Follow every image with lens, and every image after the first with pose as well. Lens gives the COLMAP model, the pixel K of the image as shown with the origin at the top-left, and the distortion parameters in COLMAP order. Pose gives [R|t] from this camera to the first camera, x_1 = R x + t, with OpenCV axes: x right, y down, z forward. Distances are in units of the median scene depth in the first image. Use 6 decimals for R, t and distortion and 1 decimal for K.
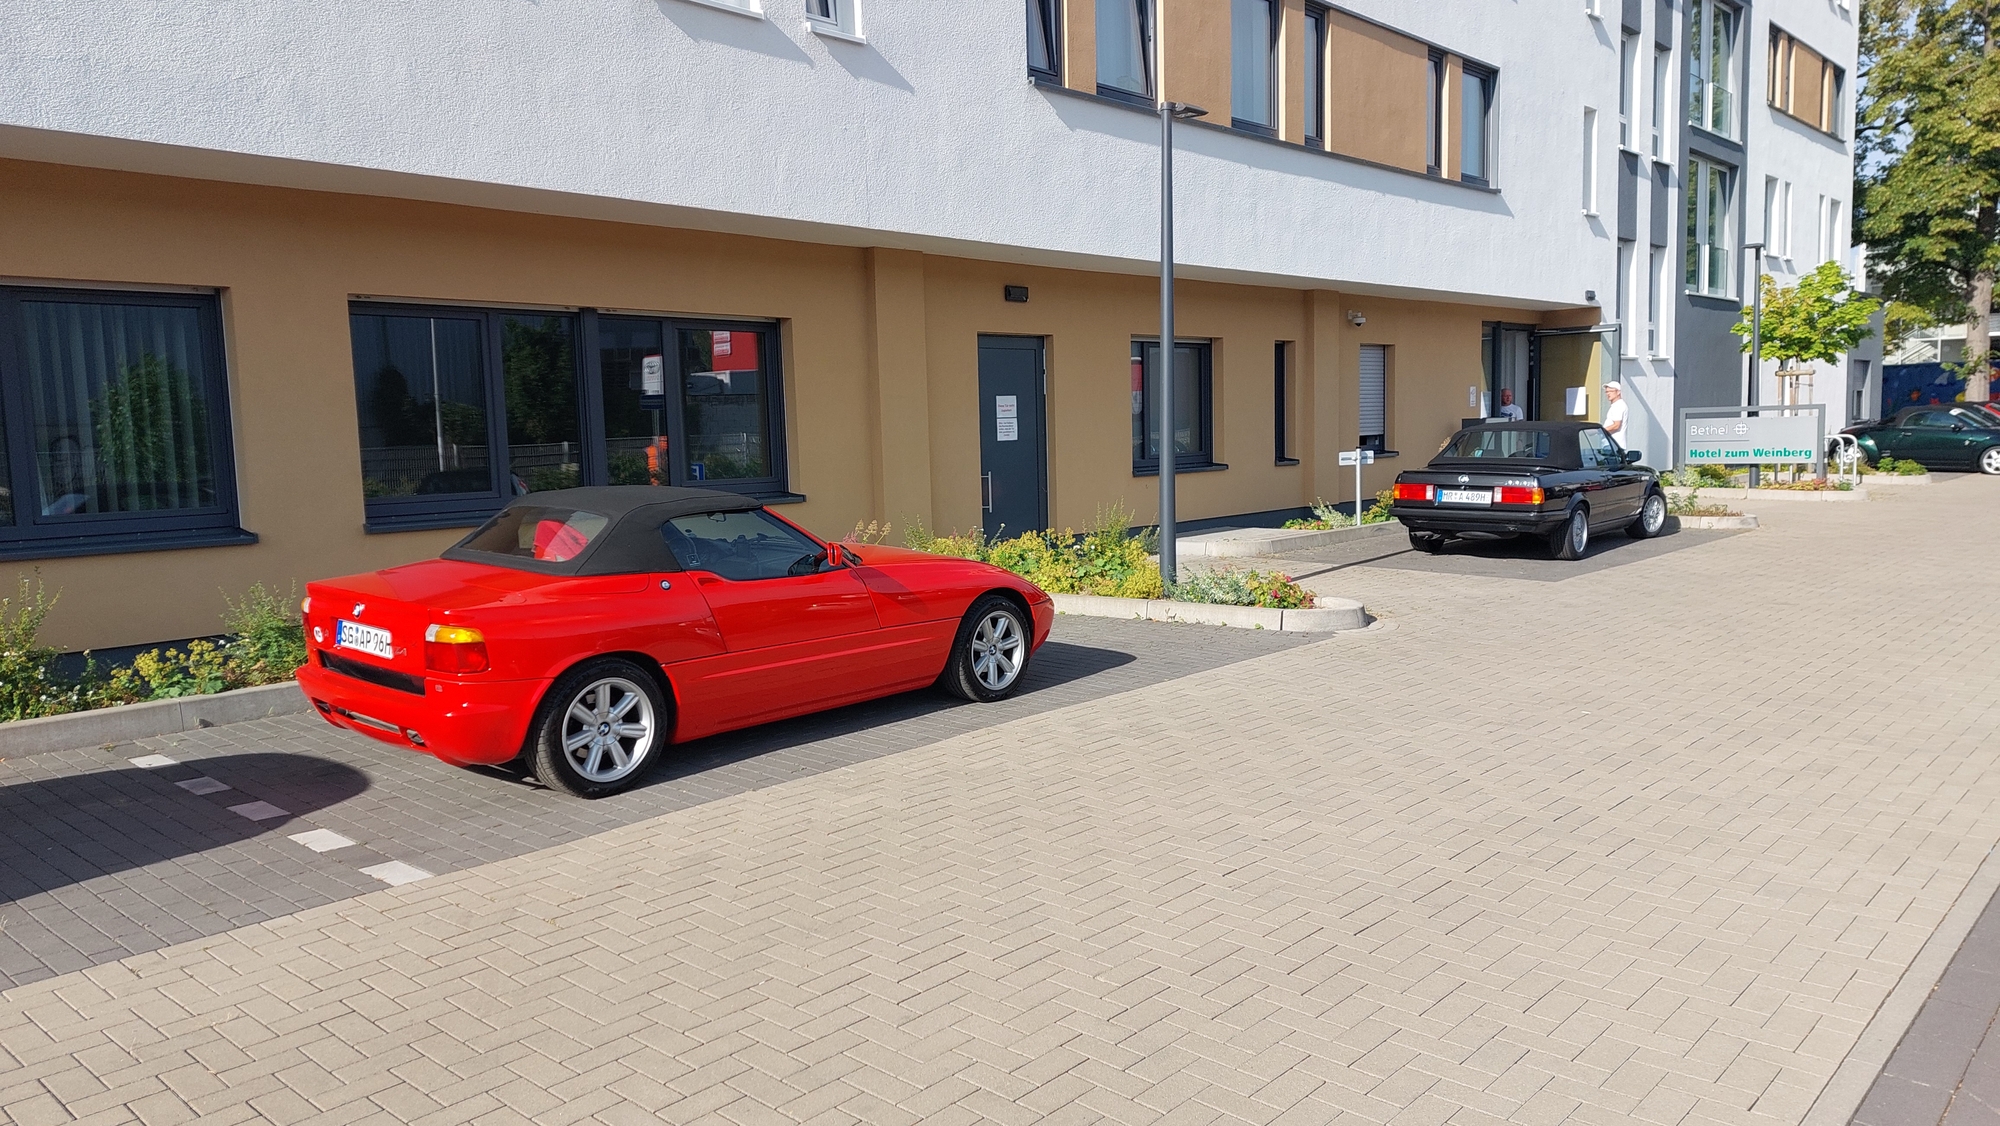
lens RADIAL K [[1409.9, 0, 965.5], [0, 1409.9, 560.7], [0, 0, 1]] dist [0.087023, -0.092733]
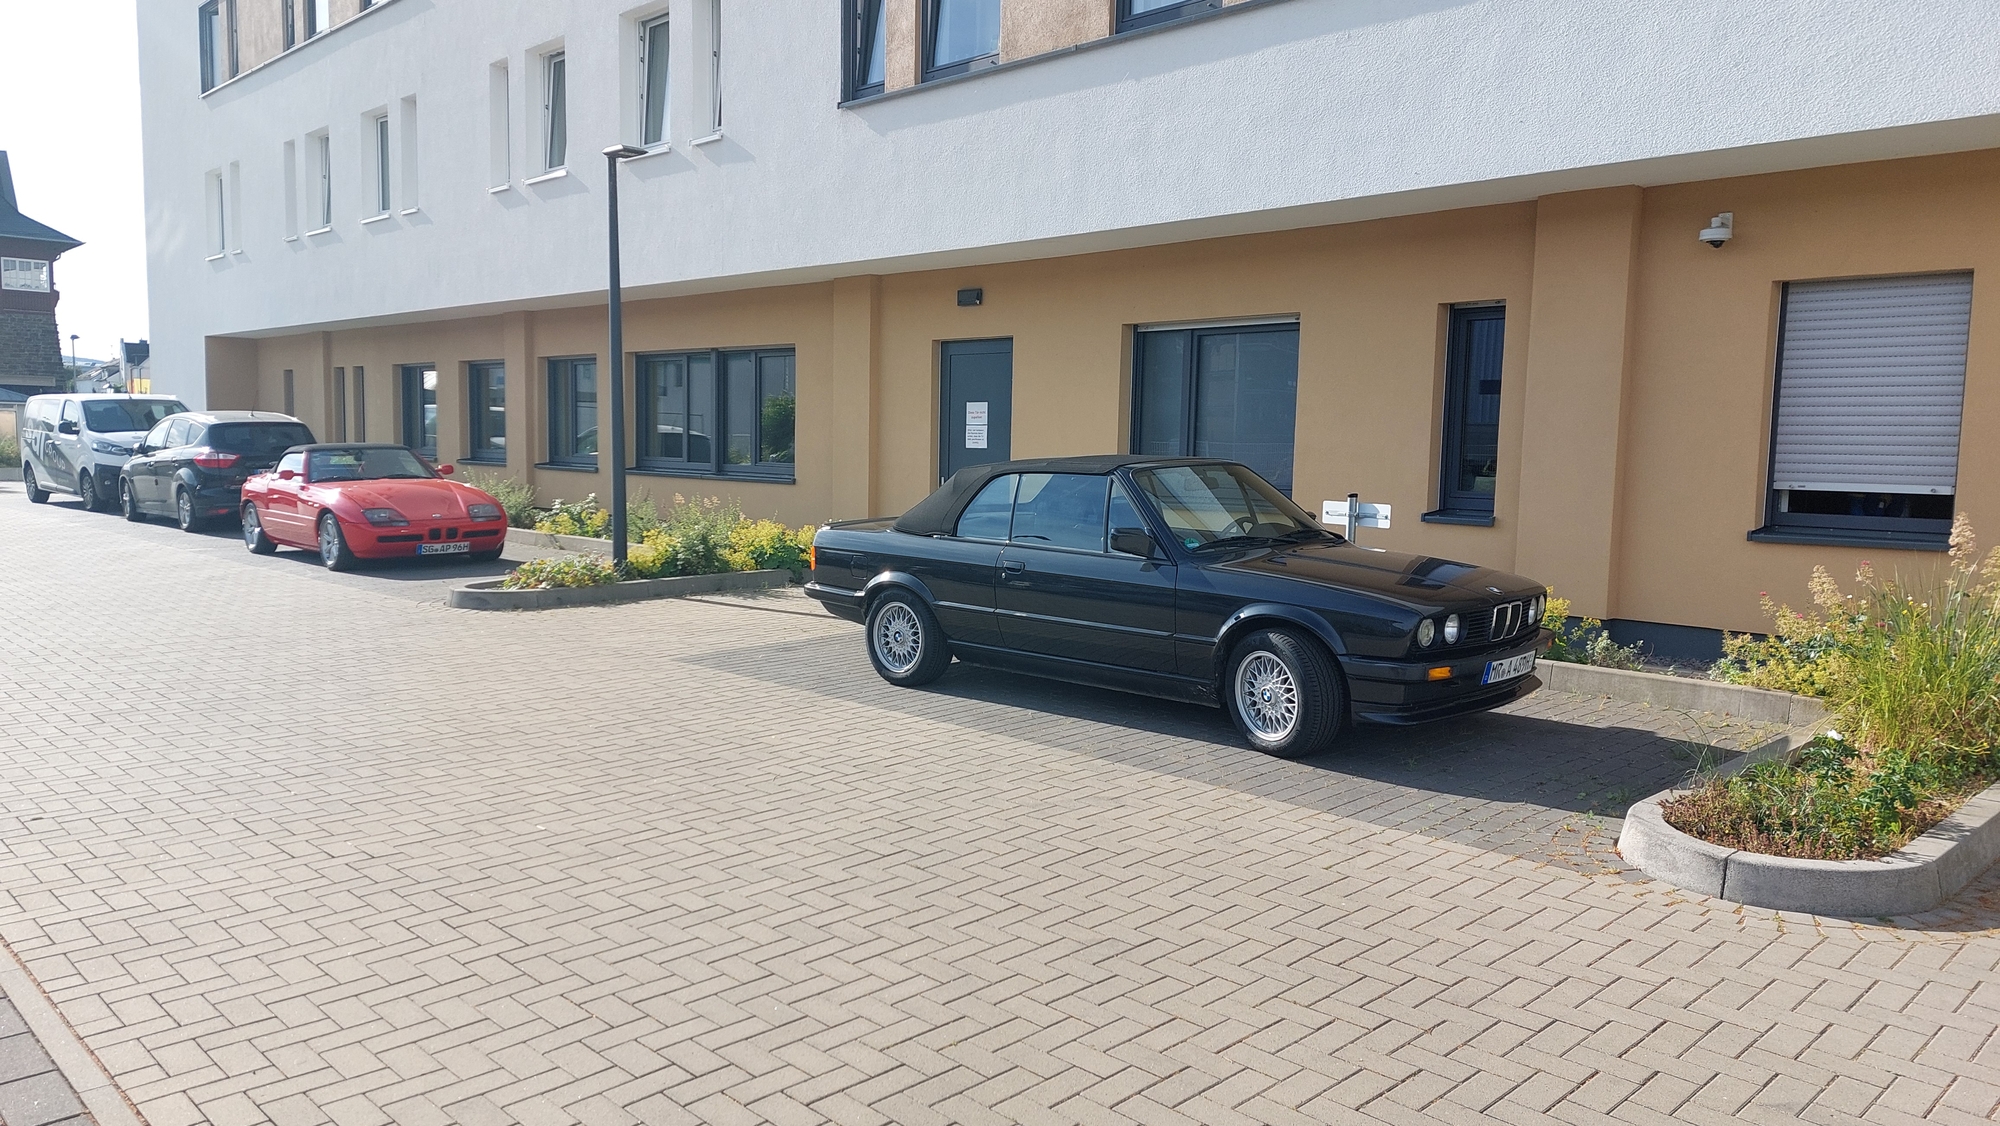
lens RADIAL K [[1409.9, 0, 965.5], [0, 1409.9, 560.7], [0, 0, 1]] dist [0.087023, -0.092733]
pose [[-0.061530, 0.112064, -0.991794, 1.014864], [-0.112668, 0.986546, 0.118461, -0.124377], [0.991726, 0.119032, -0.048077, 1.061030]]
